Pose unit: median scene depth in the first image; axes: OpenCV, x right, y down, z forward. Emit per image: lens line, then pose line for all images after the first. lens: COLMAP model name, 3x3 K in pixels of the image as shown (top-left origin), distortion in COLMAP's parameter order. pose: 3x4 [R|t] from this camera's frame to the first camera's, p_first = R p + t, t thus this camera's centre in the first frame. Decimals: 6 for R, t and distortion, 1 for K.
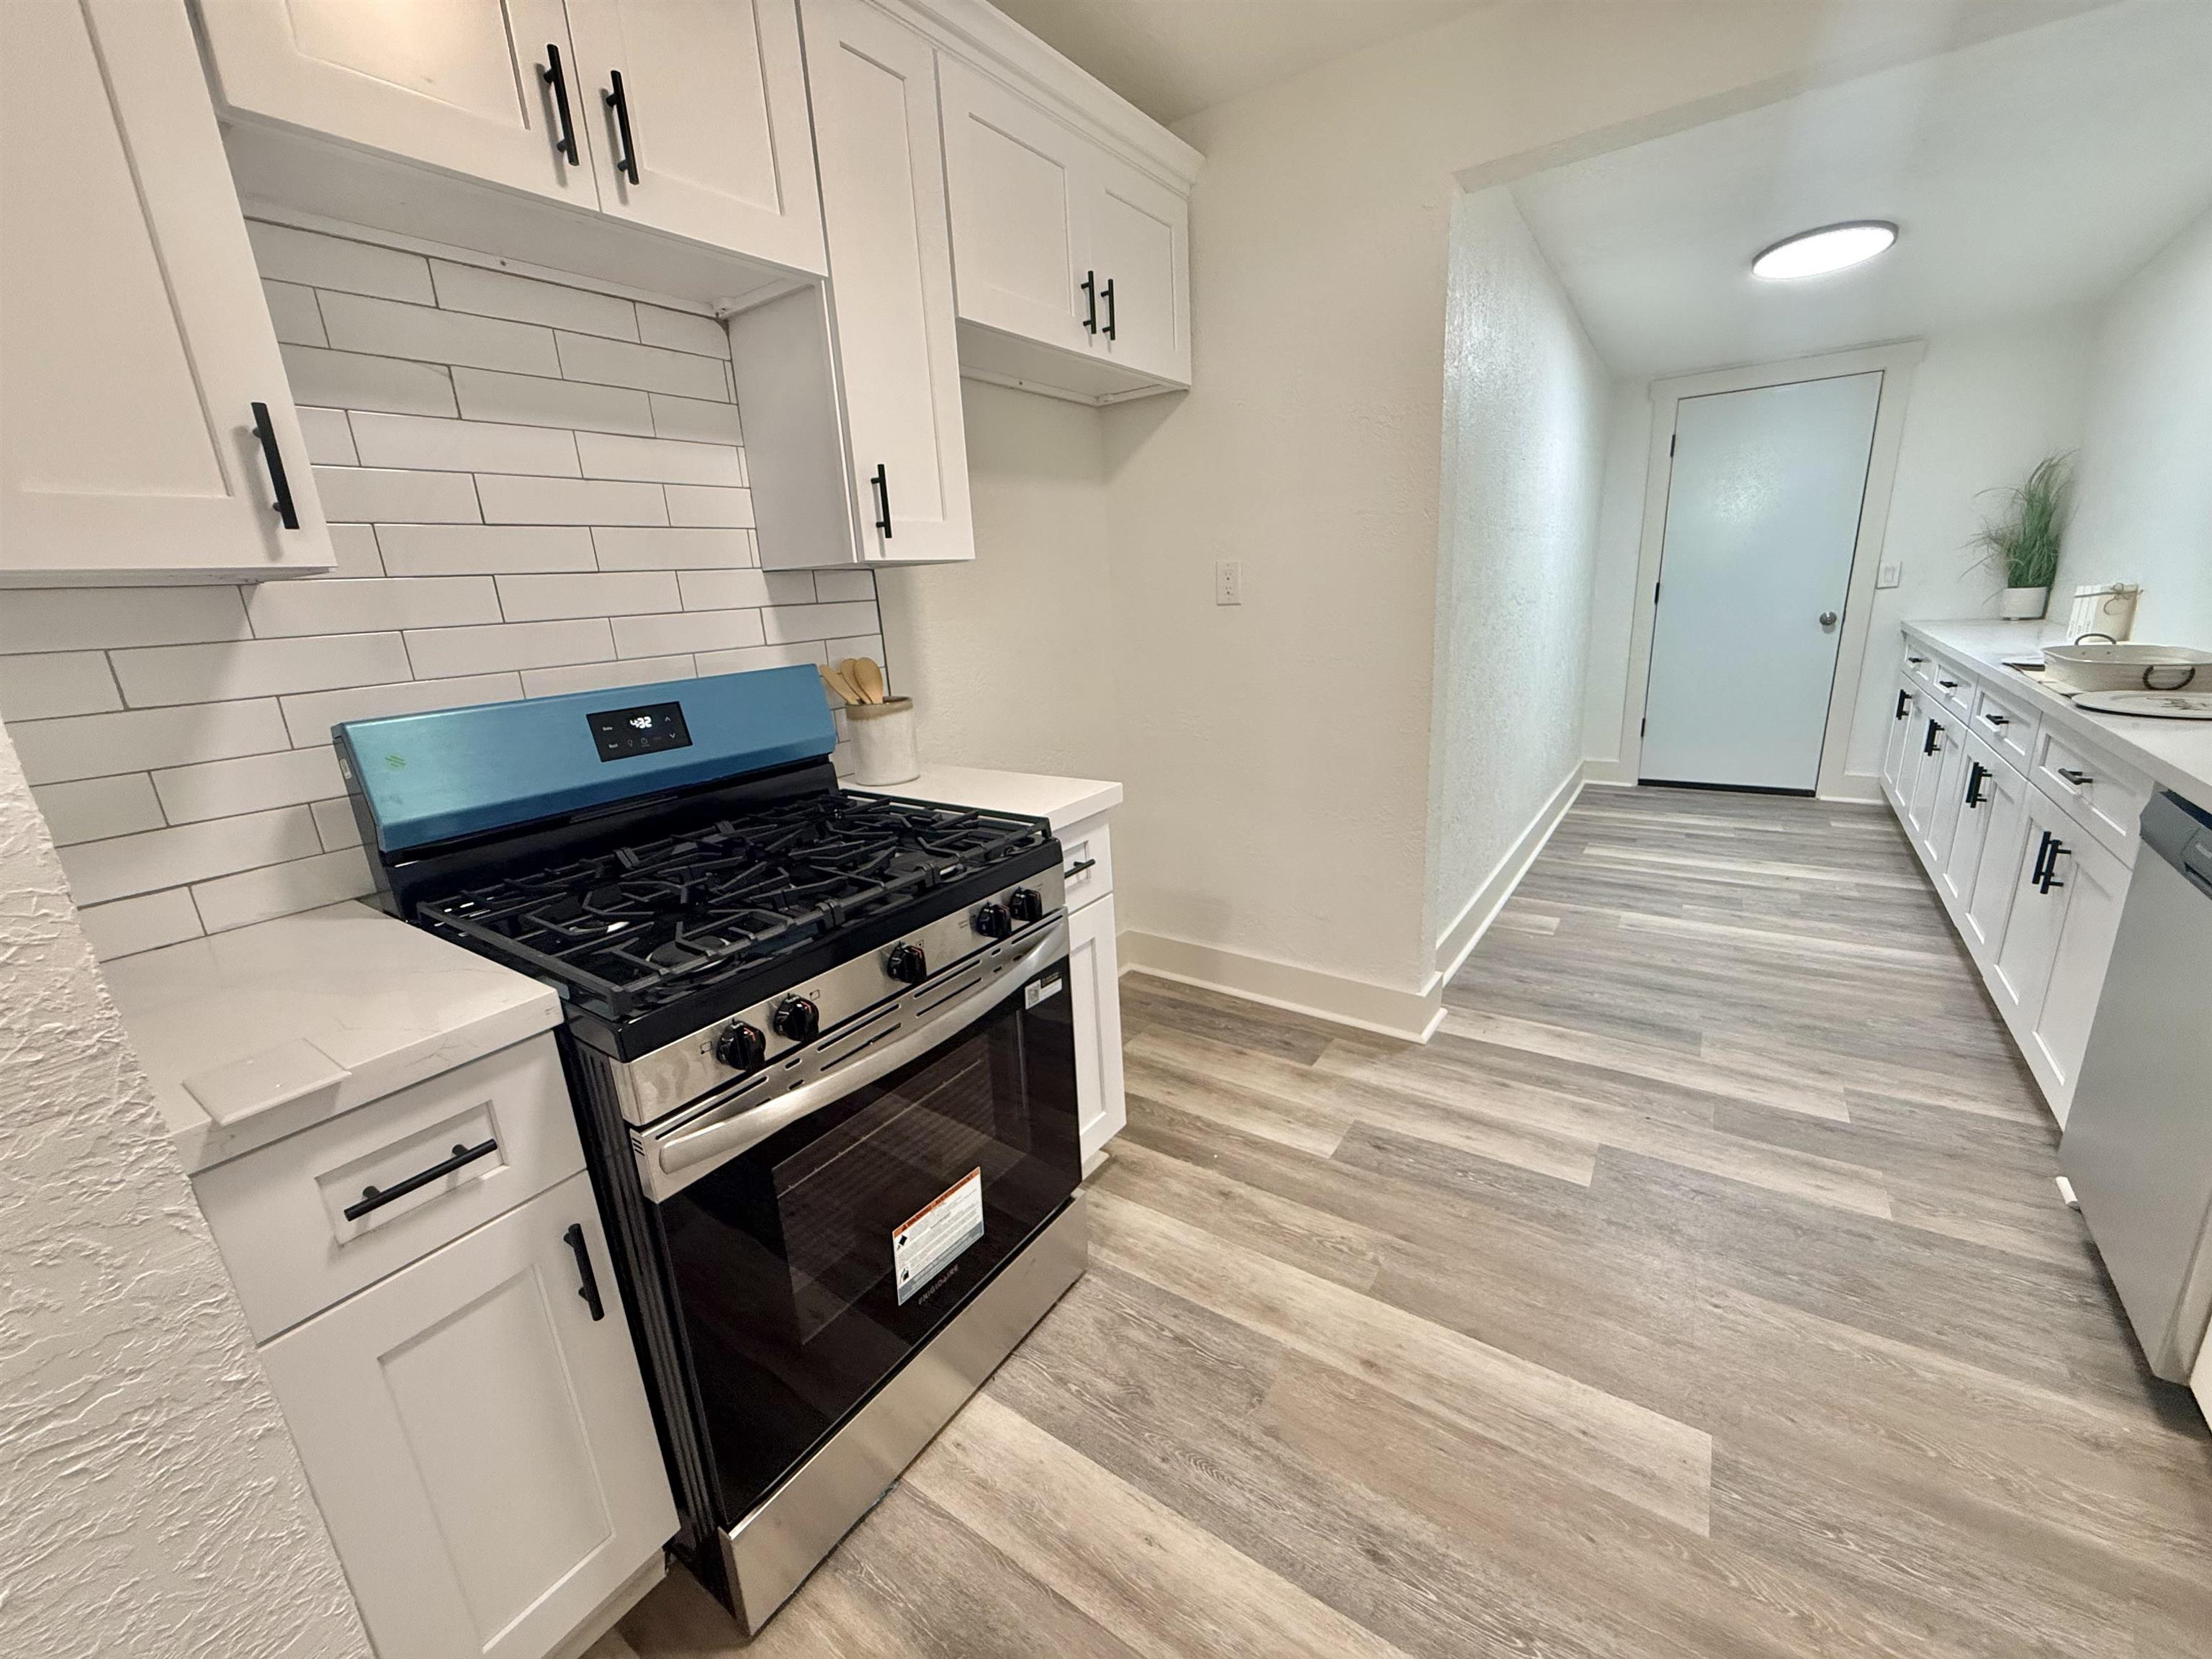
lens RADIAL K [[881.6, 0, 1106.0], [0, 881.6, 829.5], [0, 0, 1]] dist [-0.000091, 0.000323]
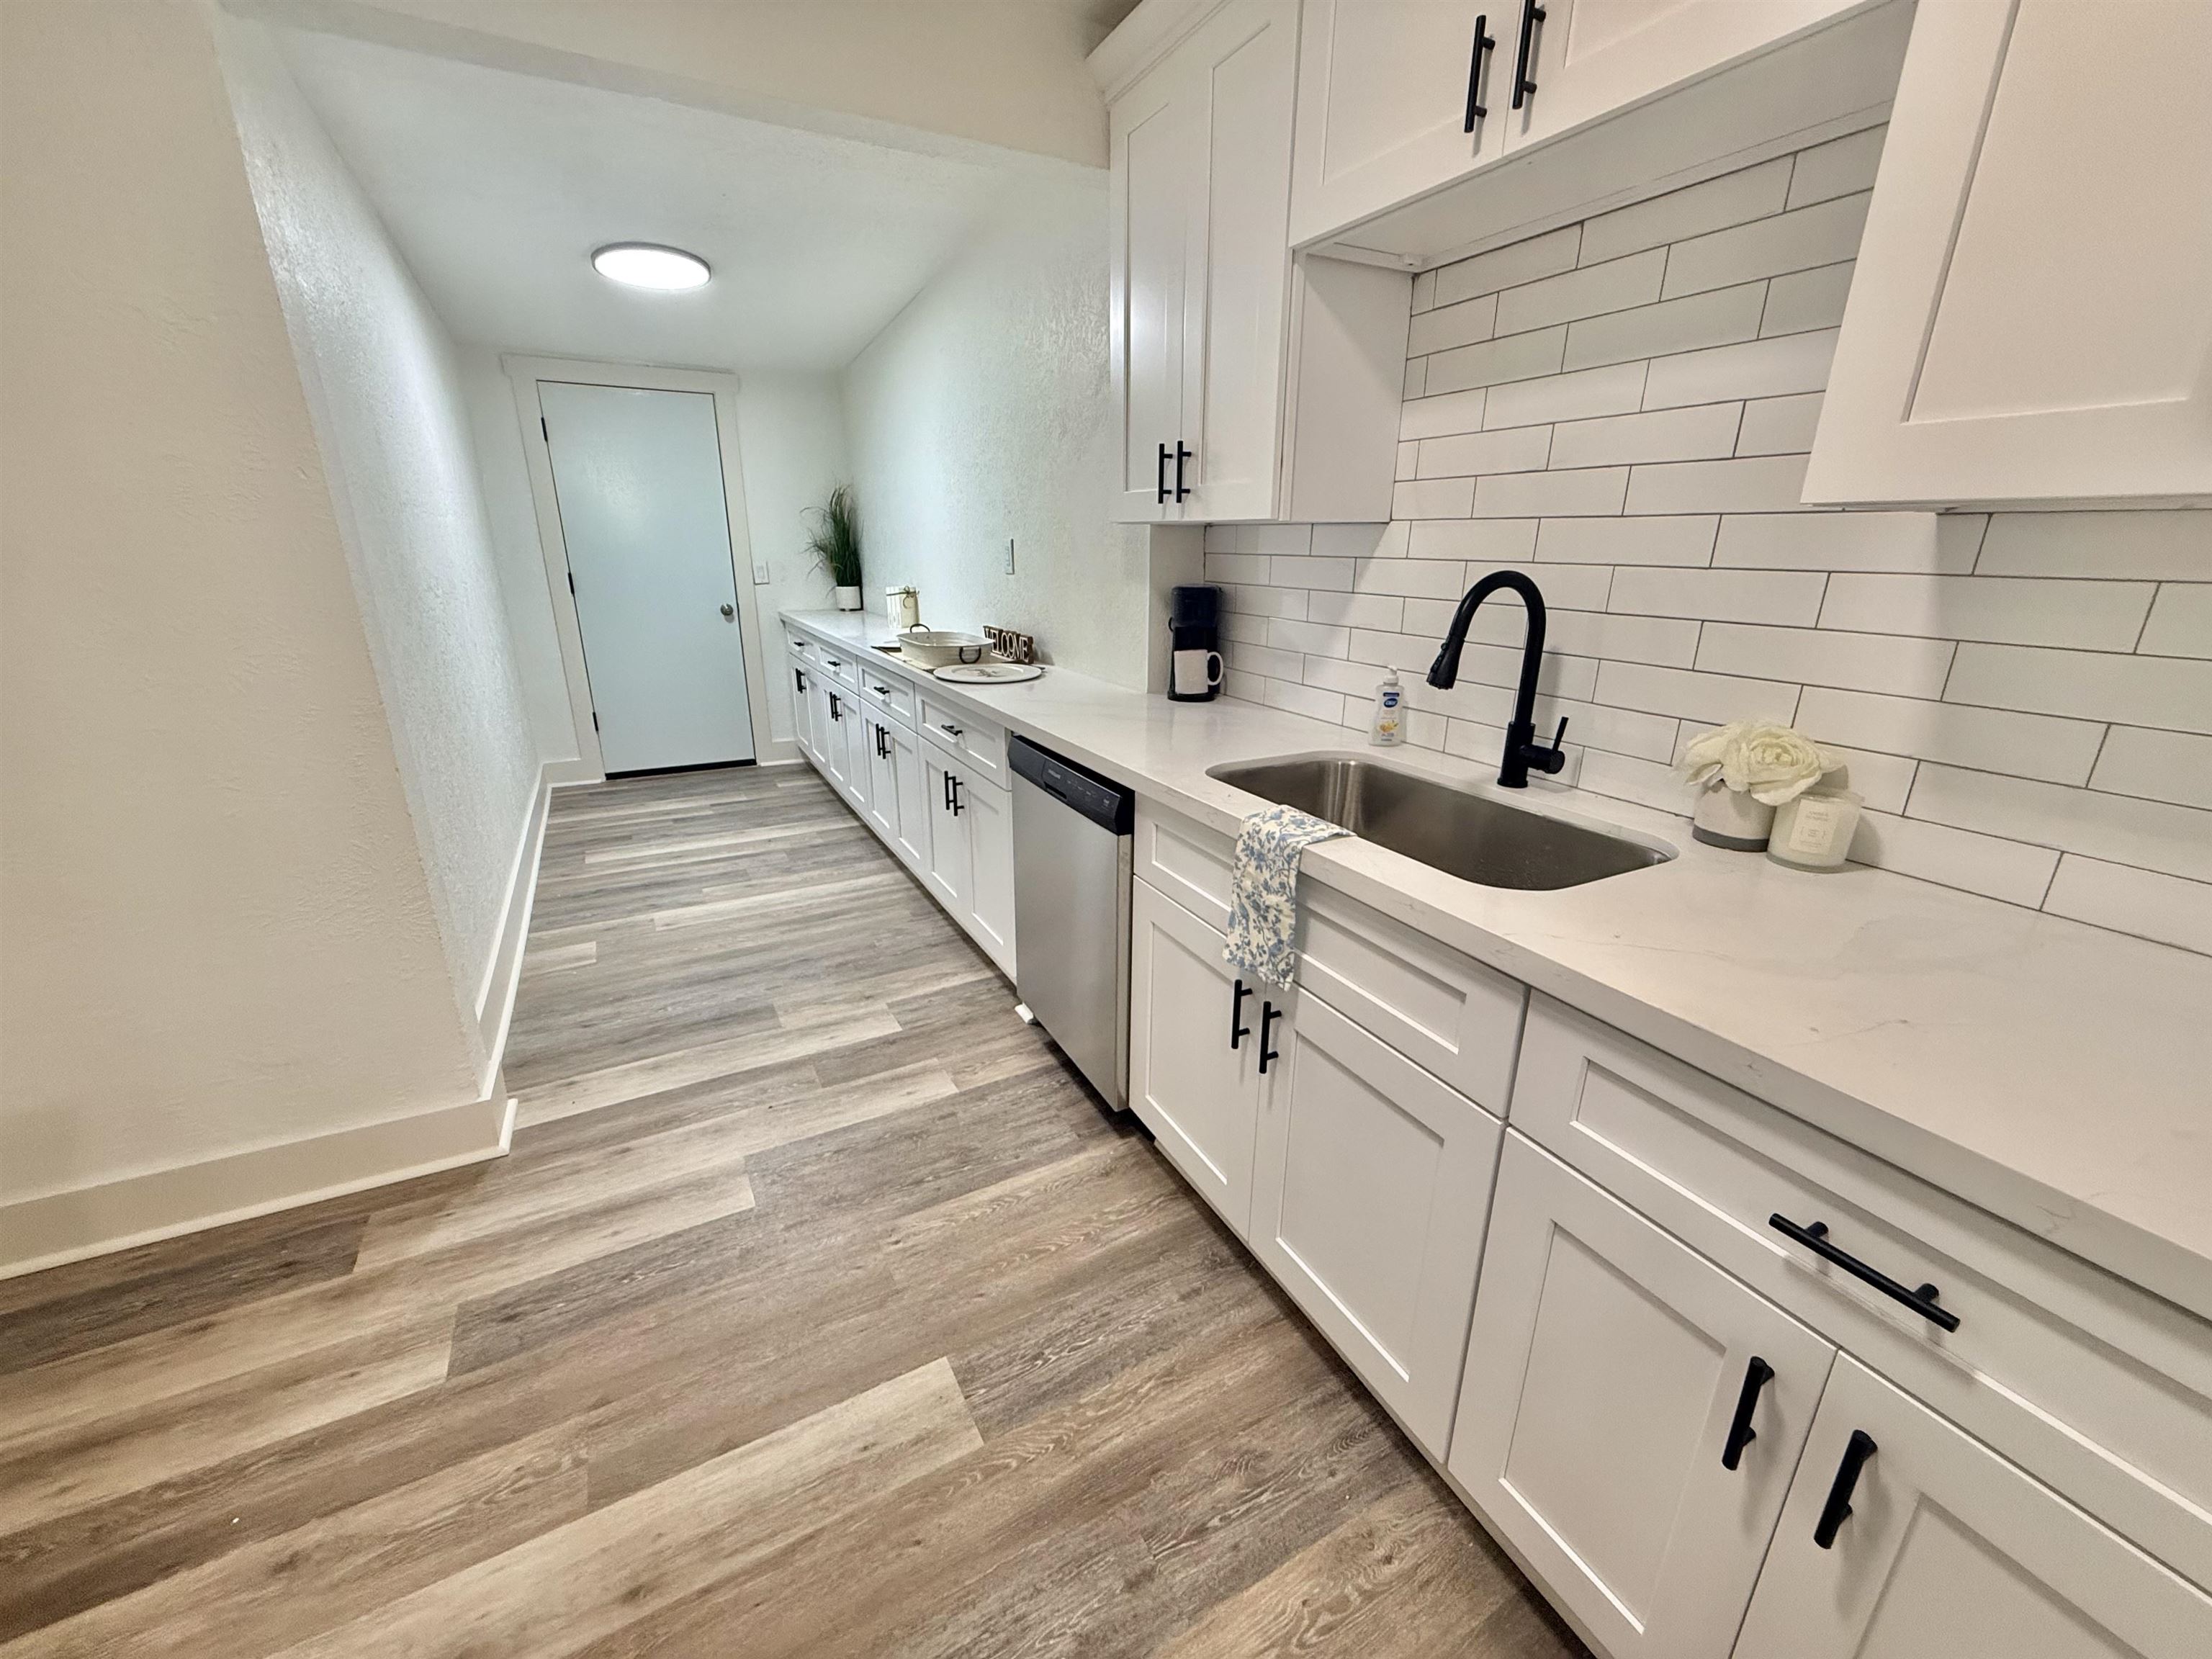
lens RADIAL K [[881.6, 0, 1106.0], [0, 881.6, 829.5], [0, 0, 1]] dist [-0.000091, 0.000323]
pose [[0.444337, -0.219693, 0.868504, -0.025863], [0.205640, 0.968591, 0.139803, -0.041346], [-0.871939, 0.116479, 0.475558, 0.118194]]
